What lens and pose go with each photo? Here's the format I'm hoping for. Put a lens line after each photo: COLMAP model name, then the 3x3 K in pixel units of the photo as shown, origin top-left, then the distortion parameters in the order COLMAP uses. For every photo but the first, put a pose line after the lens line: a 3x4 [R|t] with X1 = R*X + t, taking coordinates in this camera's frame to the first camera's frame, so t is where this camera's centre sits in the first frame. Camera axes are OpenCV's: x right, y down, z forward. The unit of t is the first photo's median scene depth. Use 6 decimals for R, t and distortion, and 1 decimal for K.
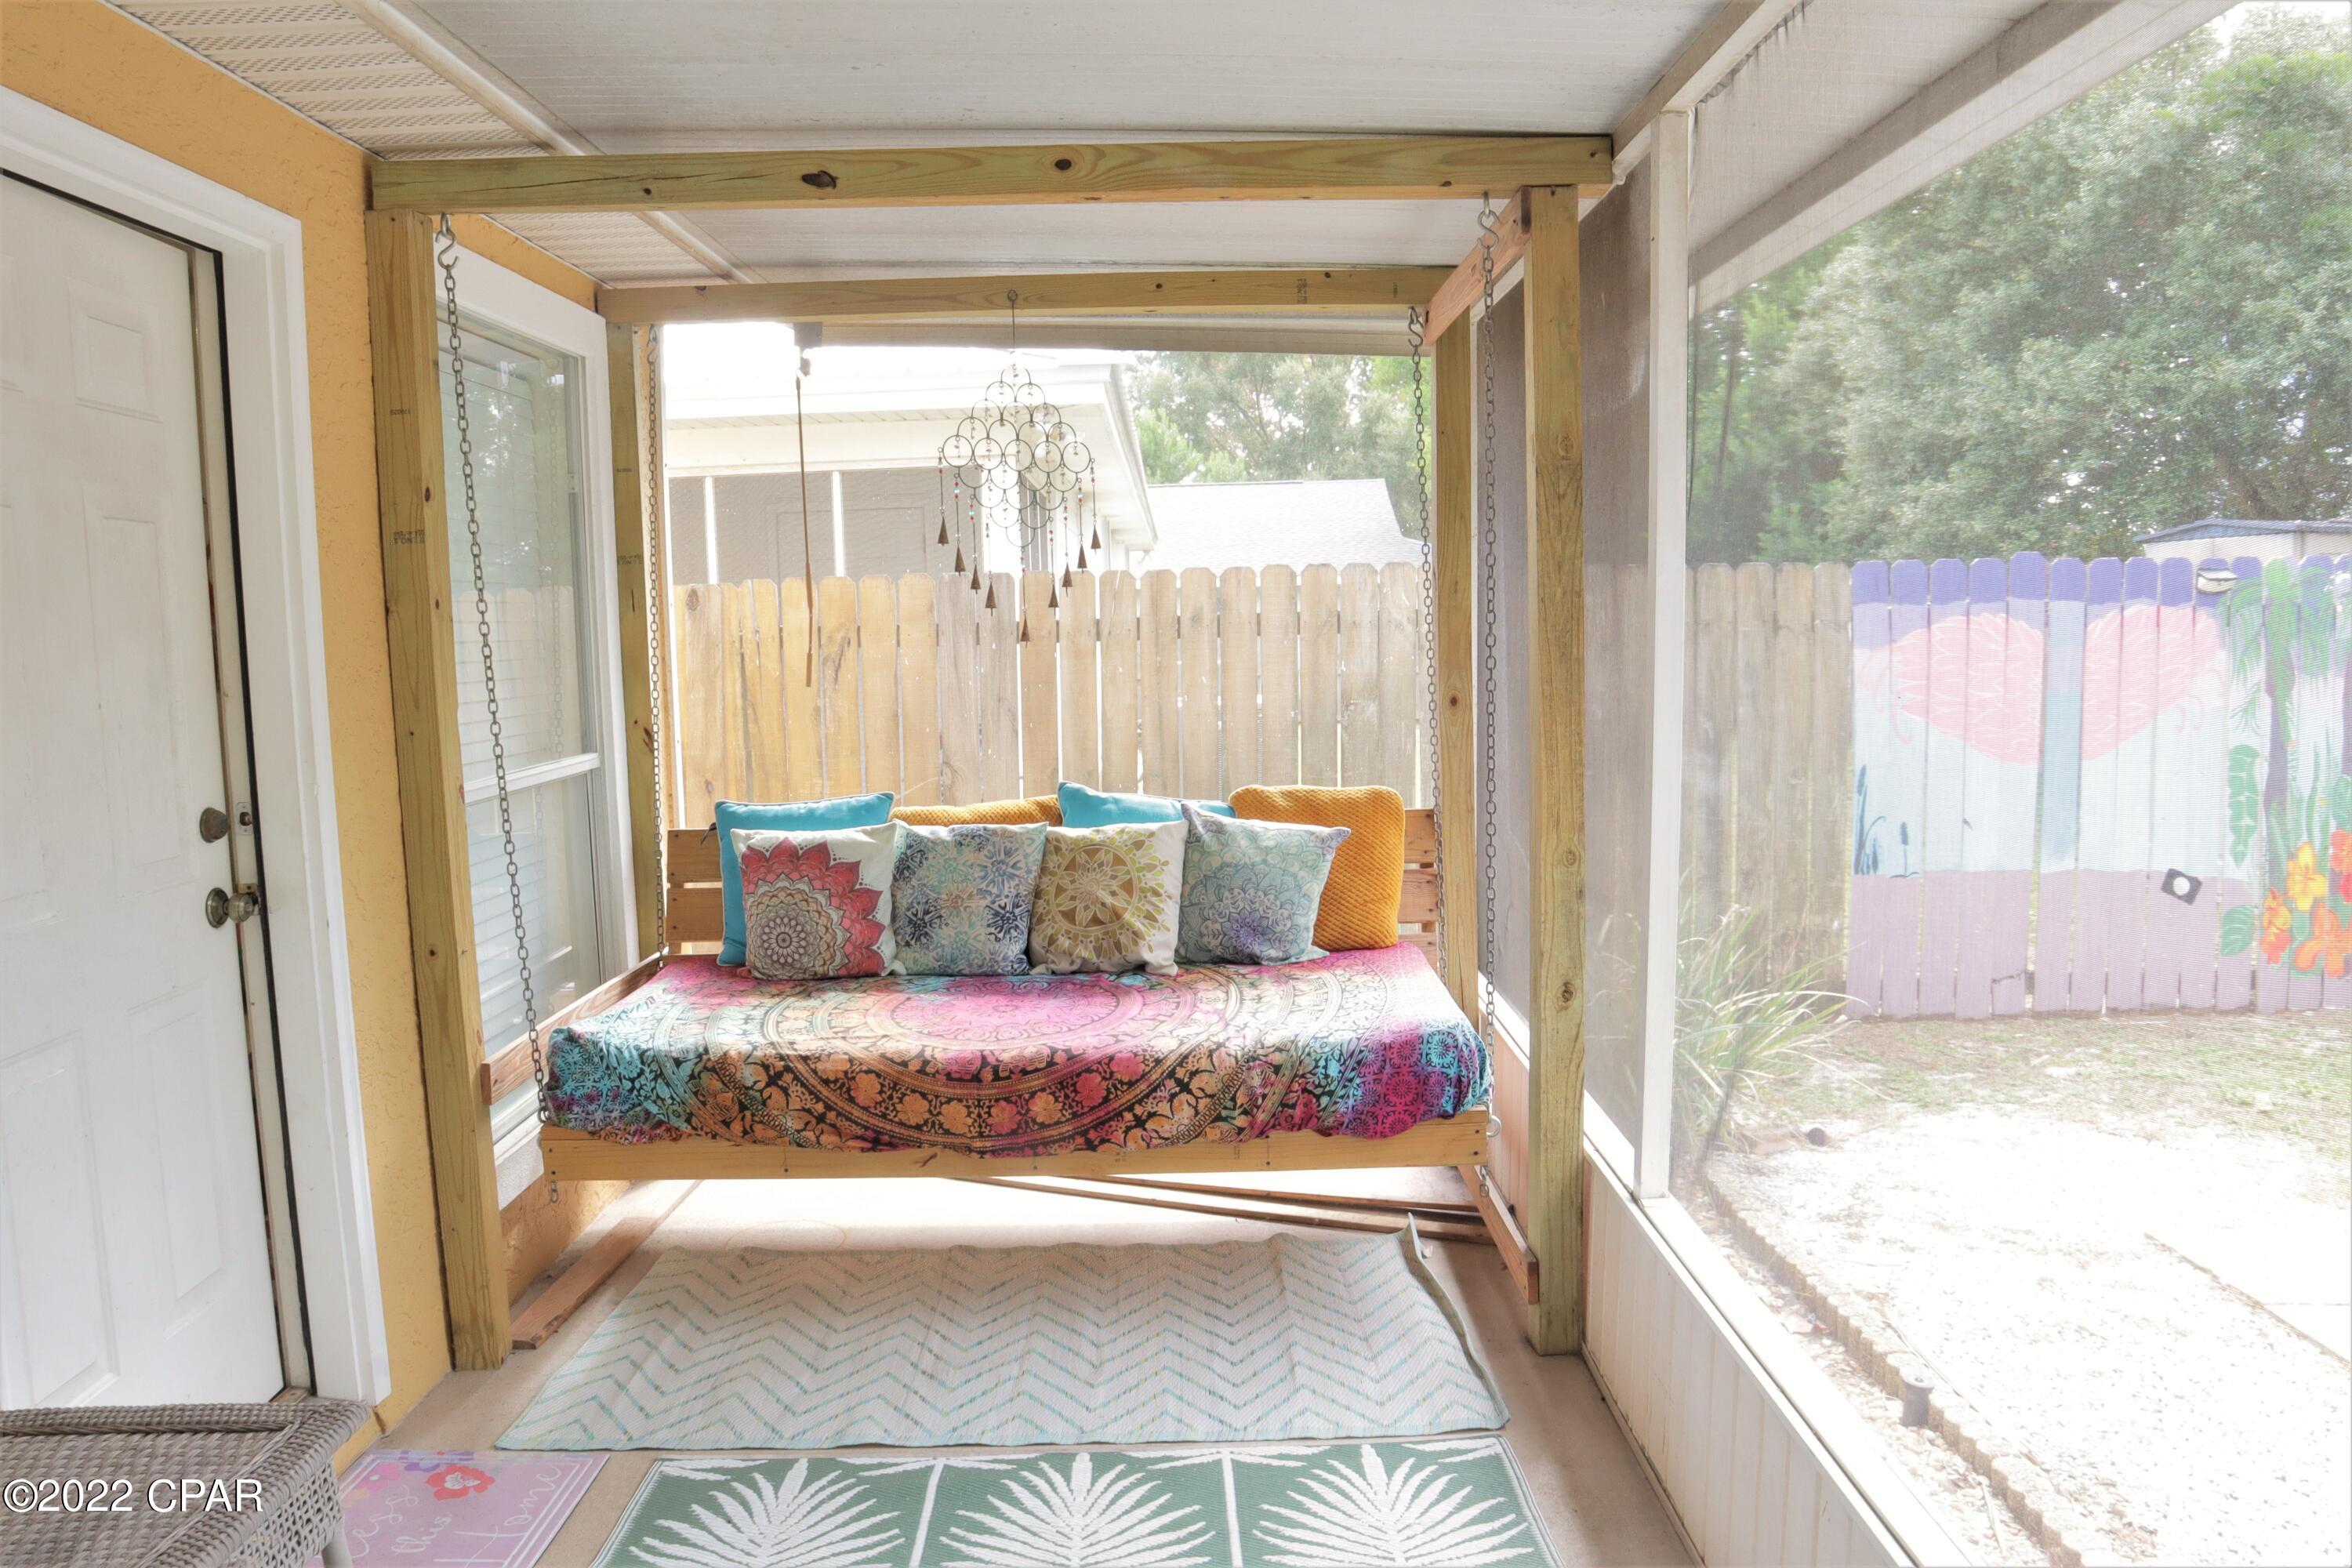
lens RADIAL K [[1648.4, 0, 1160.1], [0, 1648.4, 778.6], [0, 0, 1]] dist [-0.124367, 0.074328]
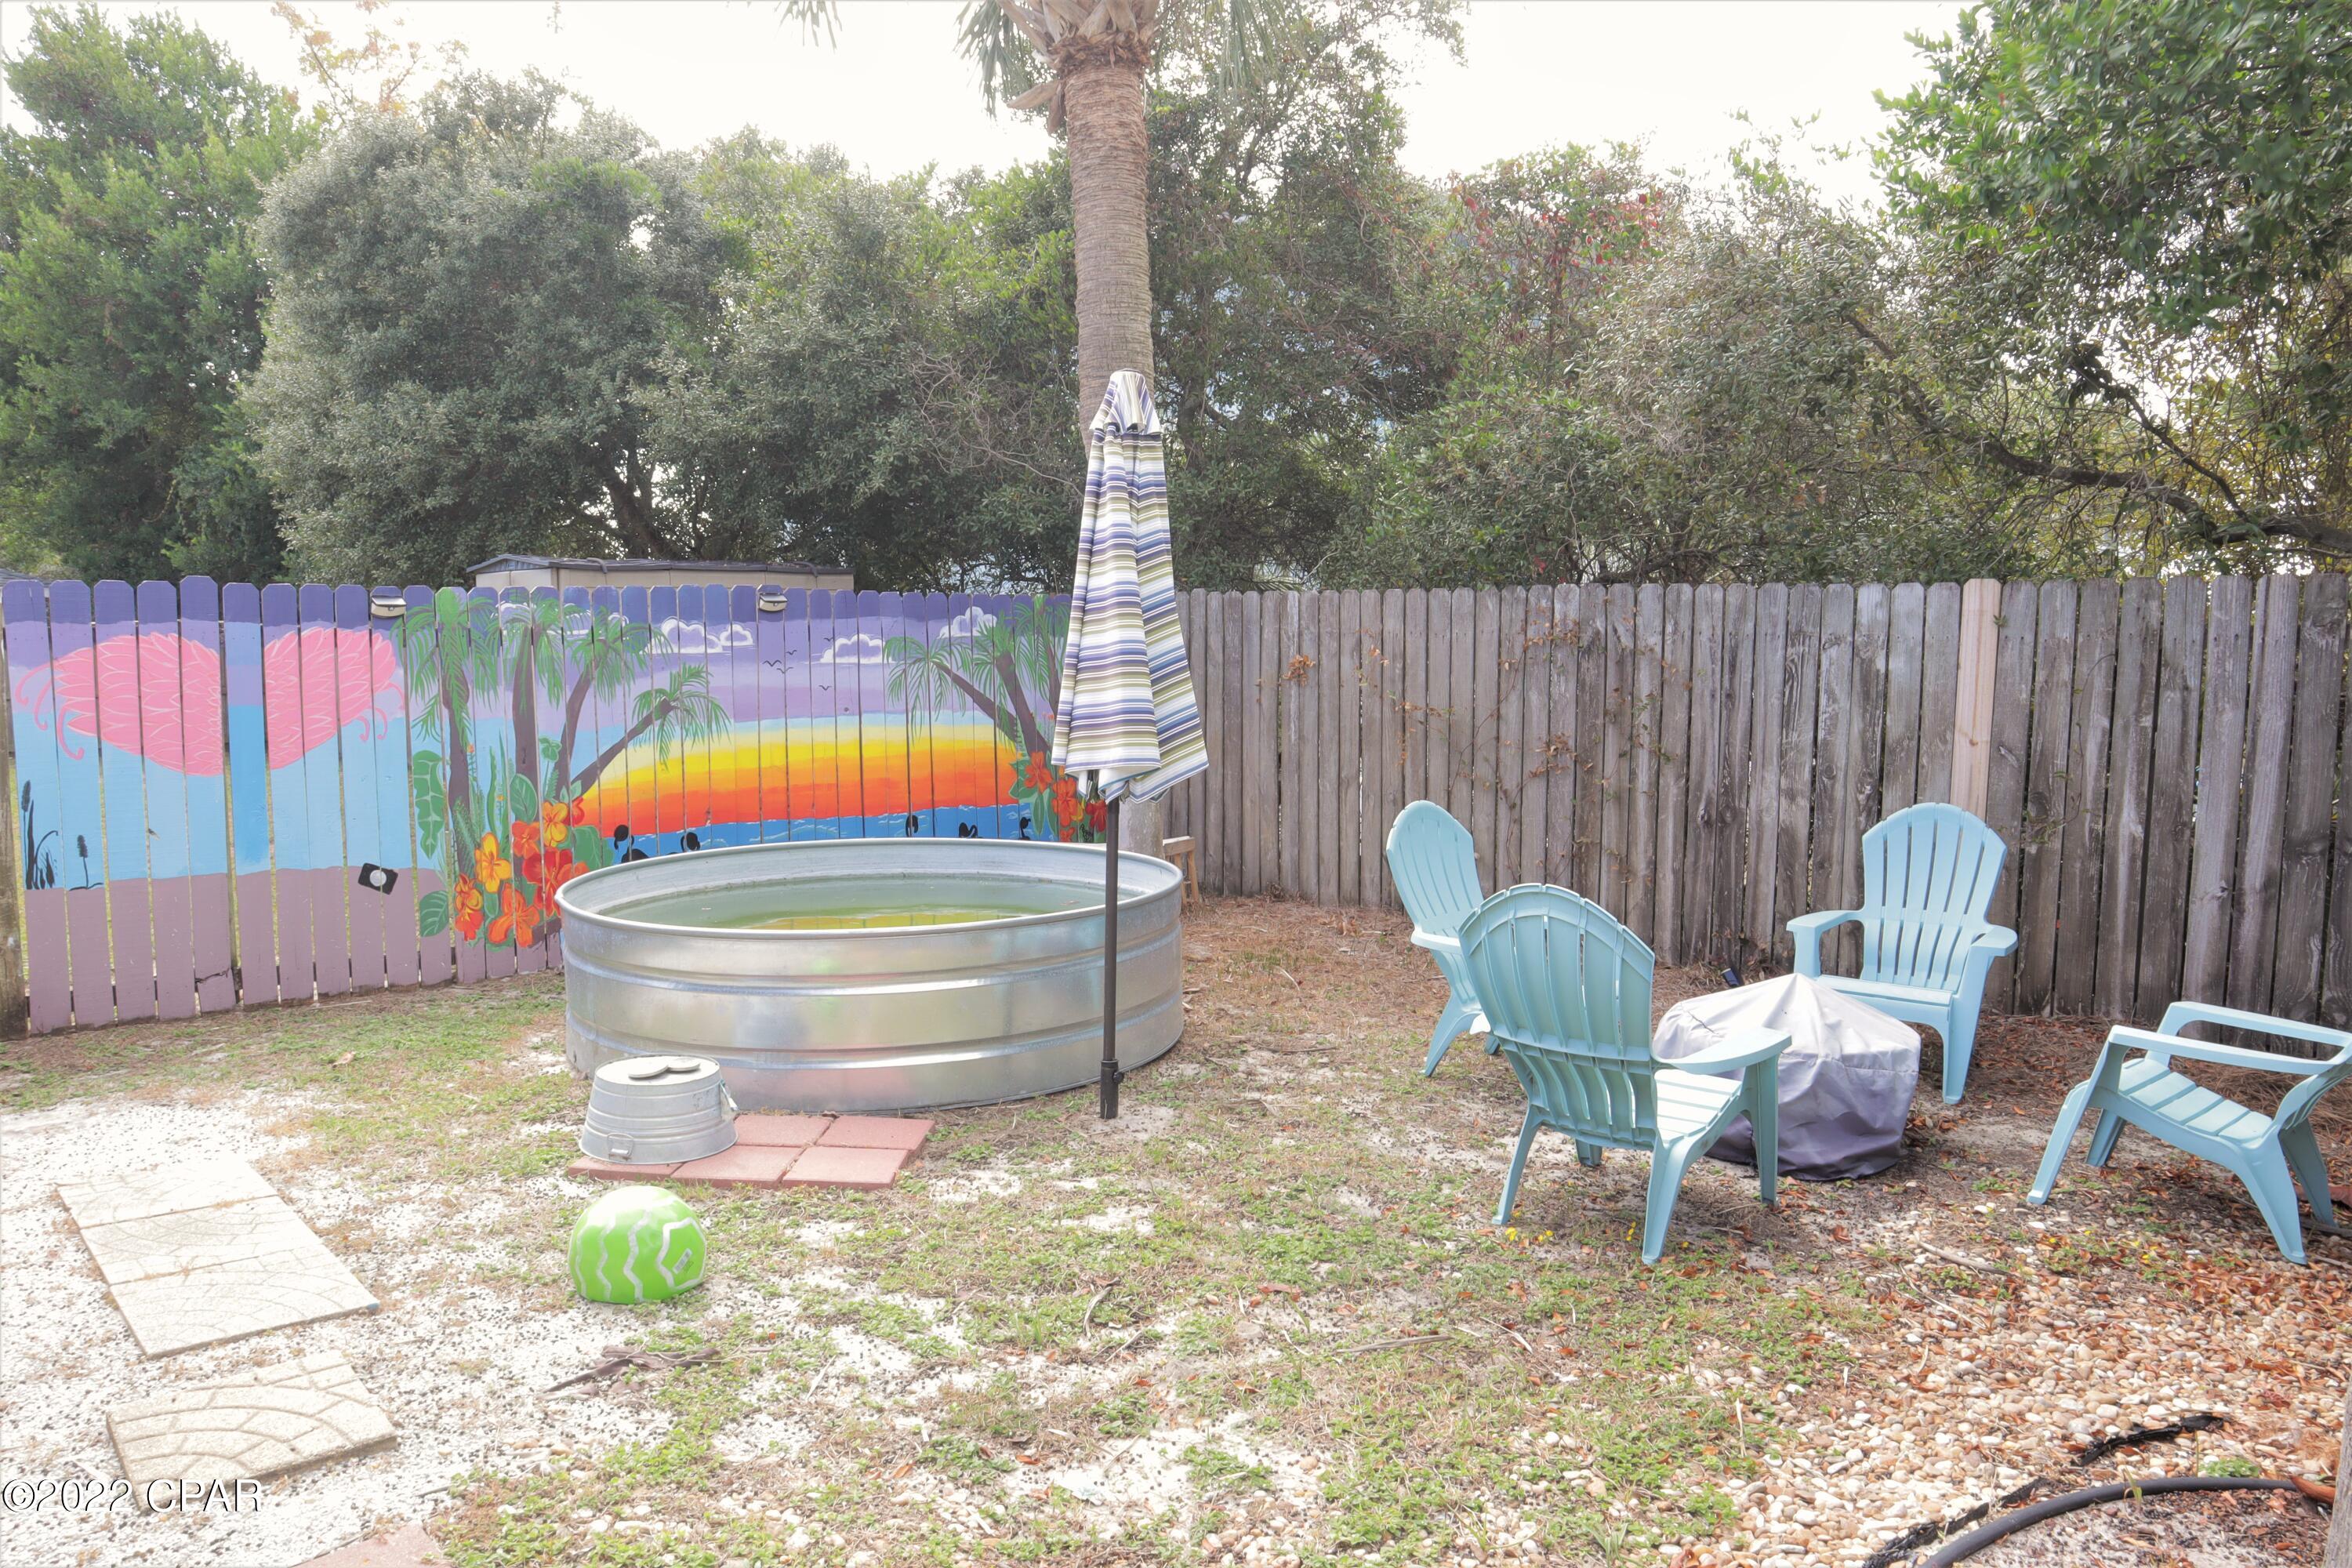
lens RADIAL K [[1648.4, 0, 1173.7], [0, 1648.4, 778.3], [0, 0, 1]] dist [-0.124367, 0.074328]
pose [[0.714106, -0.035620, 0.699131, 0.386194], [0.046858, 0.998897, 0.003031, 0.030331], [-0.698468, 0.030595, 0.714987, -0.315431]]
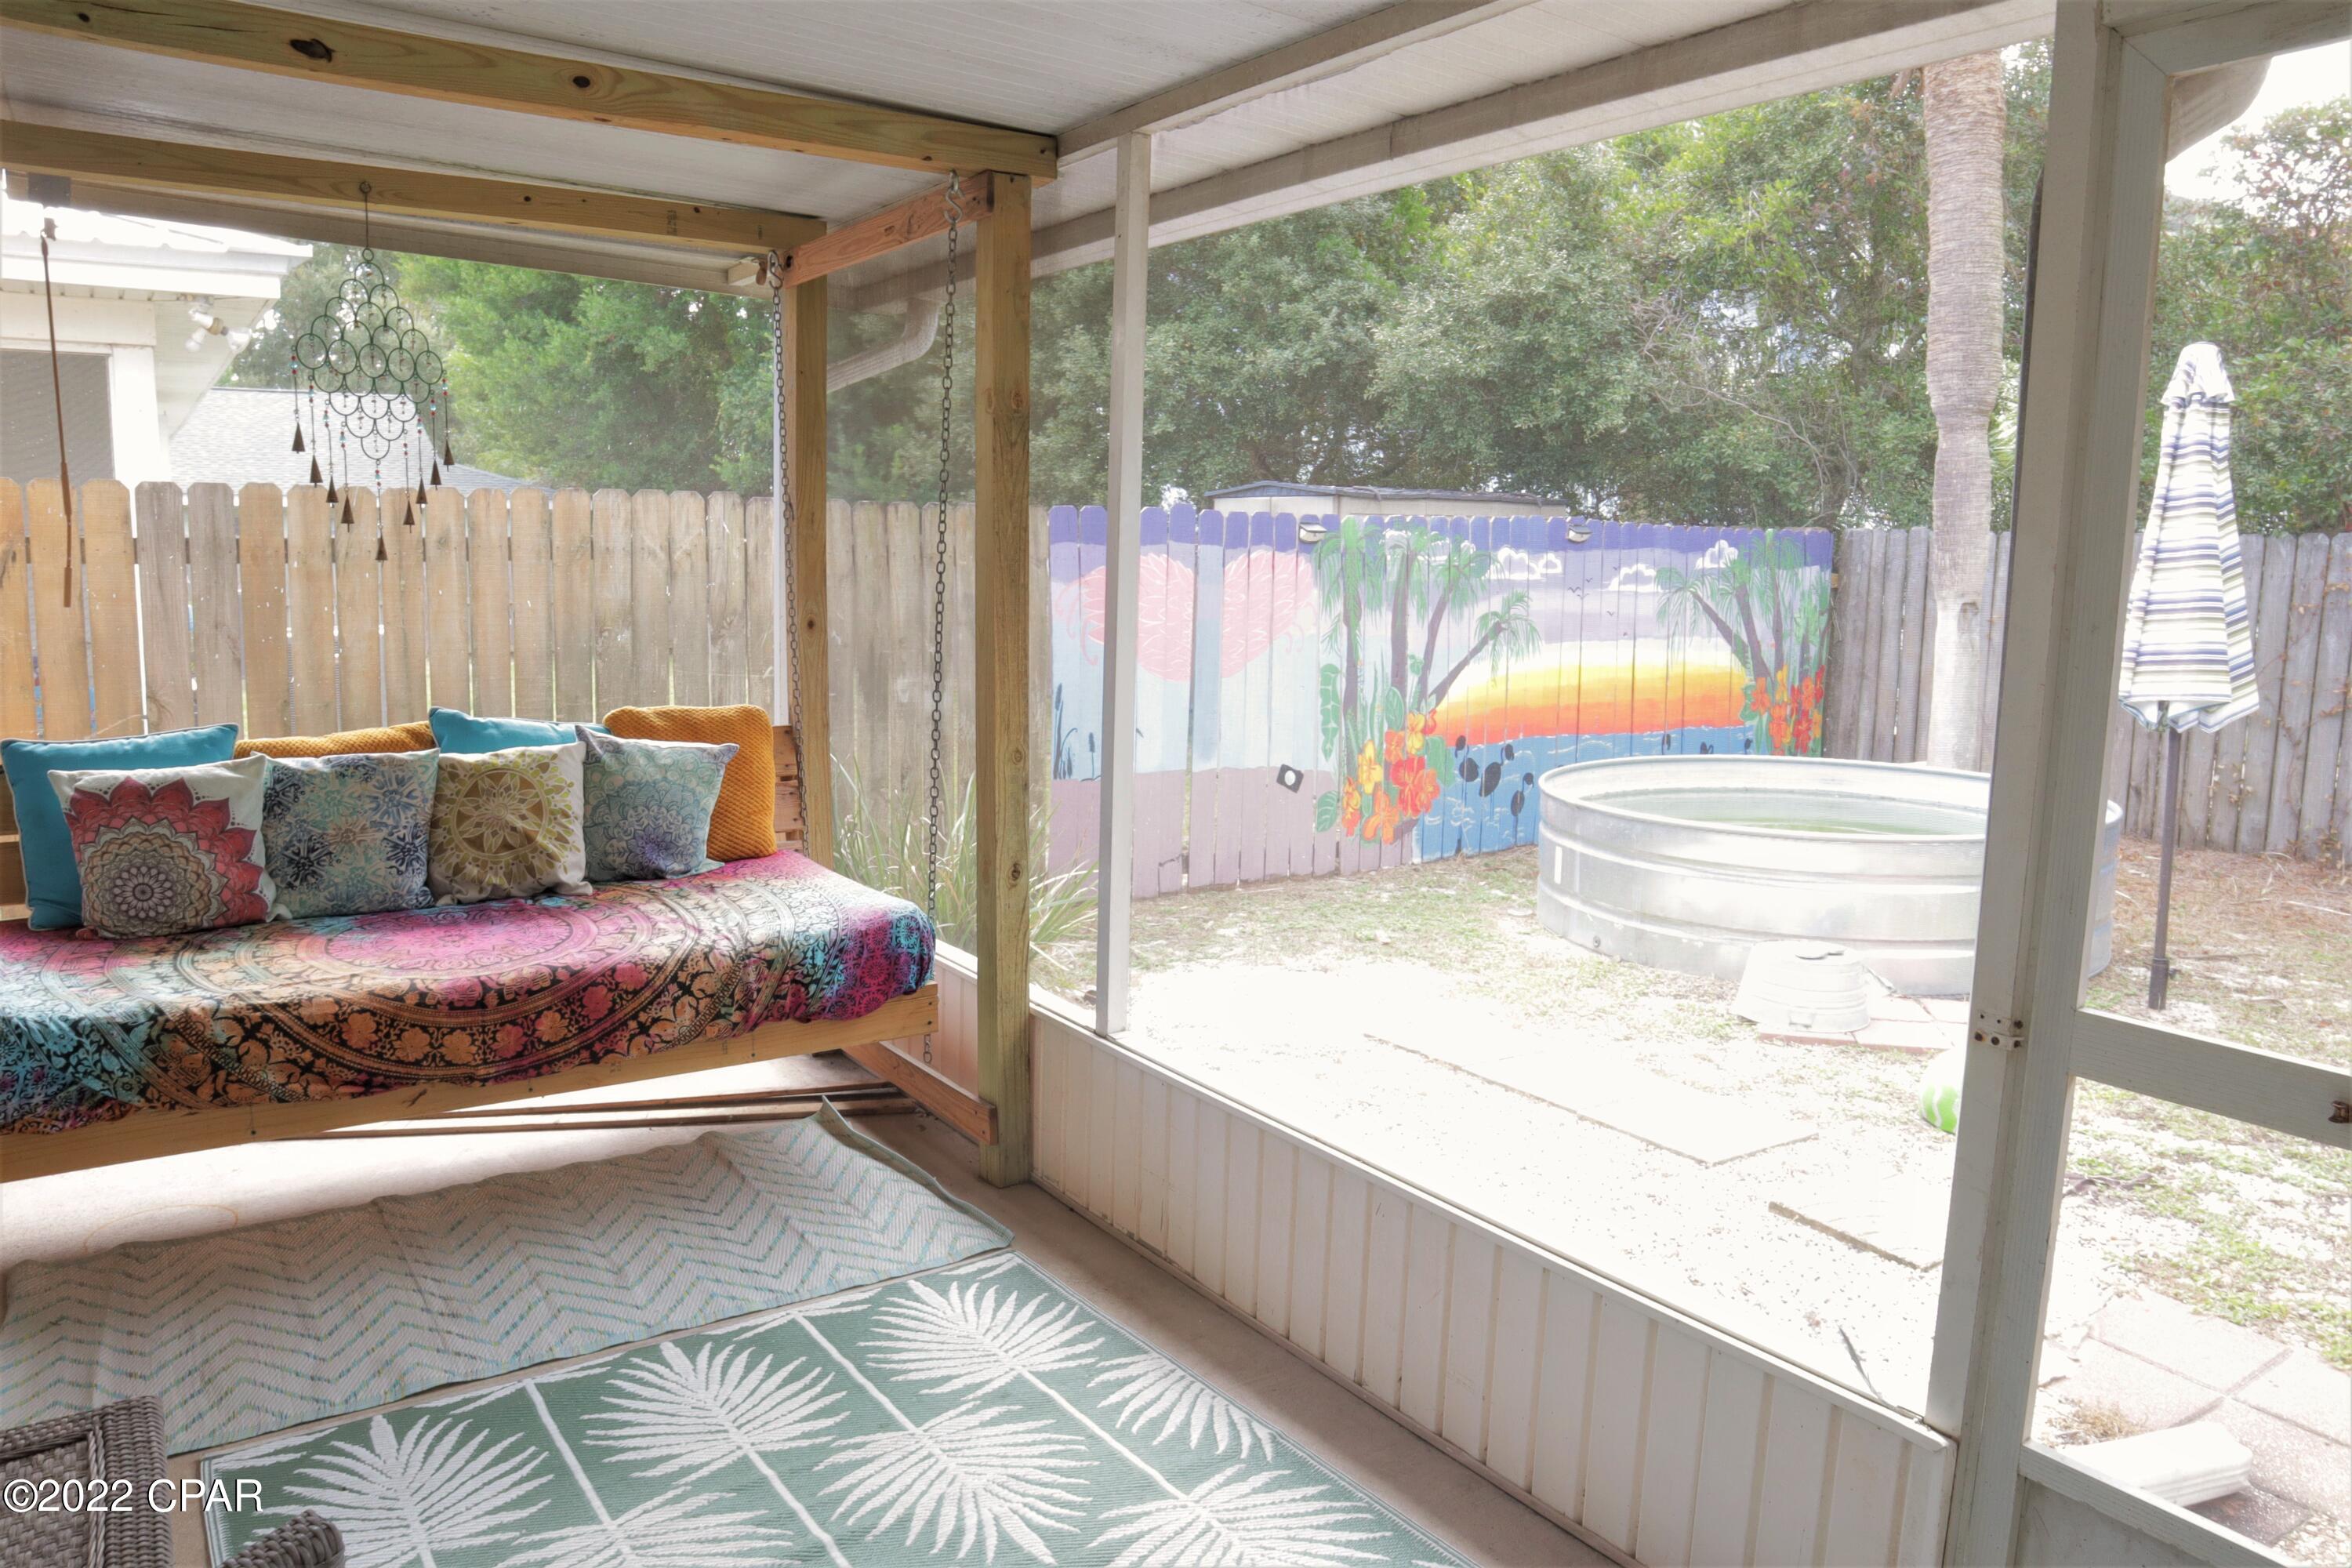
lens RADIAL K [[1648.4, 0, 1199.6], [0, 1648.4, 779.8], [0, 0, 1]] dist [-0.124367, 0.074328]
pose [[0.817095, -0.045207, 0.574727, -0.237286], [0.021641, 0.998623, 0.047782, 0.009045], [-0.576096, -0.026605, 0.816949, -0.024269]]
